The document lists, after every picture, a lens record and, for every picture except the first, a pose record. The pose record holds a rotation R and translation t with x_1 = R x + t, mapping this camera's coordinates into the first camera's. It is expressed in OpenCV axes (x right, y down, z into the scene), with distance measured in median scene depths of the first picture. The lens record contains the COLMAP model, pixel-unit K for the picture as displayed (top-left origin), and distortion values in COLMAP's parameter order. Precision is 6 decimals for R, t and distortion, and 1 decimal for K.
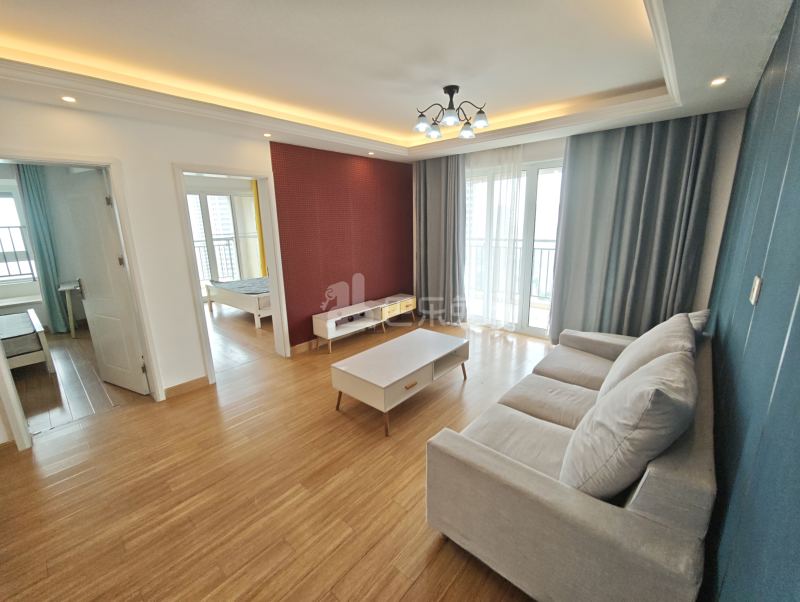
lens RADIAL K [[332.1, 0, 402.3], [0, 332.1, 298.4], [0, 0, 1]] dist [-0.006969, 0.000190]
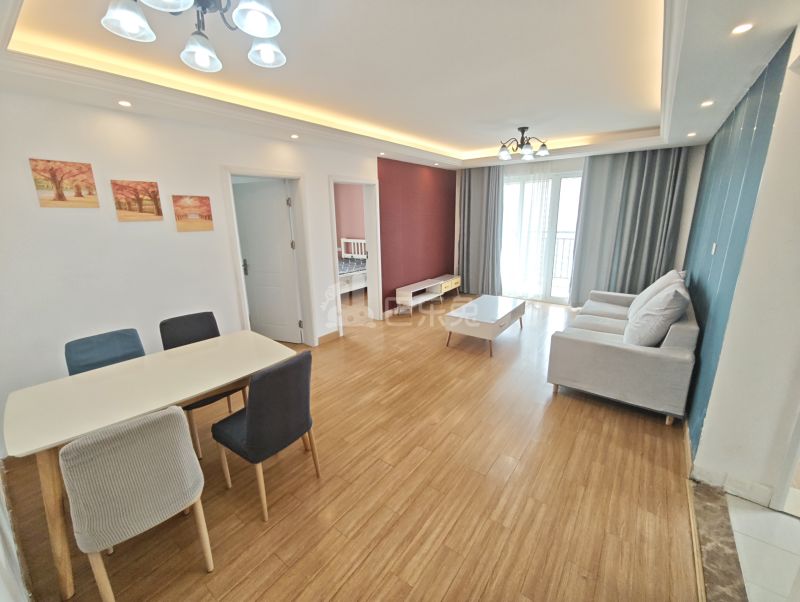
lens RADIAL K [[334.5, 0, 398.8], [0, 334.5, 298.8], [0, 0, 1]] dist [-0.008600, -0.000019]
pose [[0.997525, -0.015903, 0.068497, -0.420764], [0.014612, 0.999707, 0.019298, 0.078521], [-0.068784, -0.018250, 0.997465, -0.380805]]
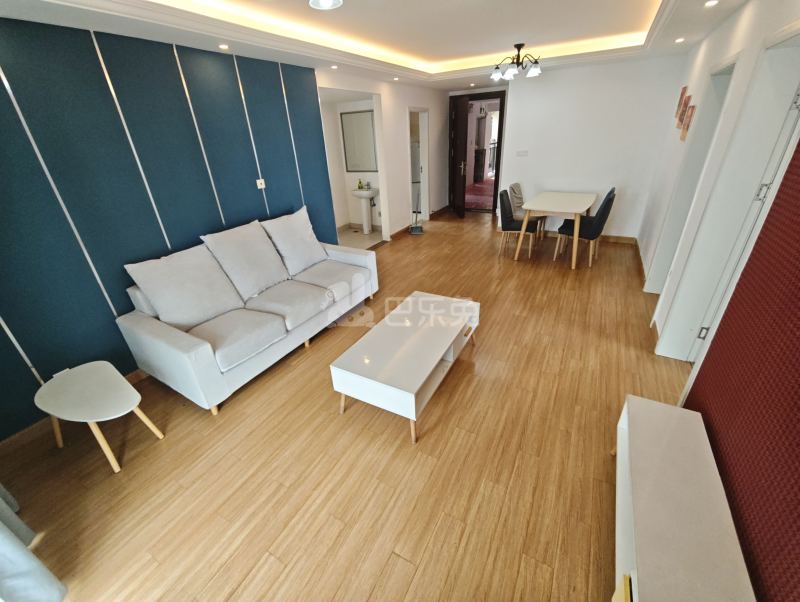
lens RADIAL K [[321.4, 0, 400.0], [0, 321.4, 301.0], [0, 0, 1]] dist [-0.000900, -0.000047]
pose [[-0.977165, 0.154397, -0.145982, 0.139431], [0.023383, 0.760993, 0.648338, -0.362284], [0.211193, 0.630120, -0.747226, 1.356786]]
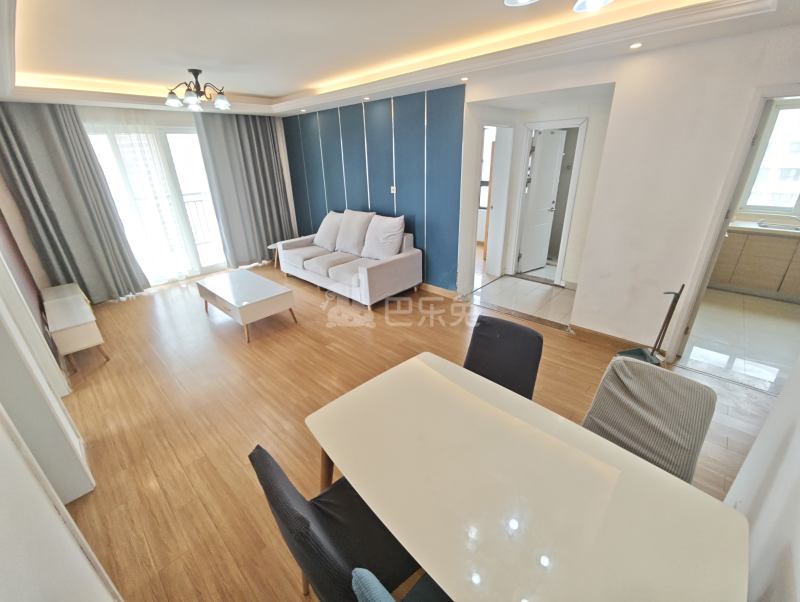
lens RADIAL K [[334.5, 0, 398.8], [0, 334.5, 298.8], [0, 0, 1]] dist [-0.008600, -0.000019]
pose [[0.027181, -0.373144, 0.927375, -1.046505], [0.251197, 0.900499, 0.354967, -0.088443], [-0.967554, 0.223306, 0.118209, 0.237290]]
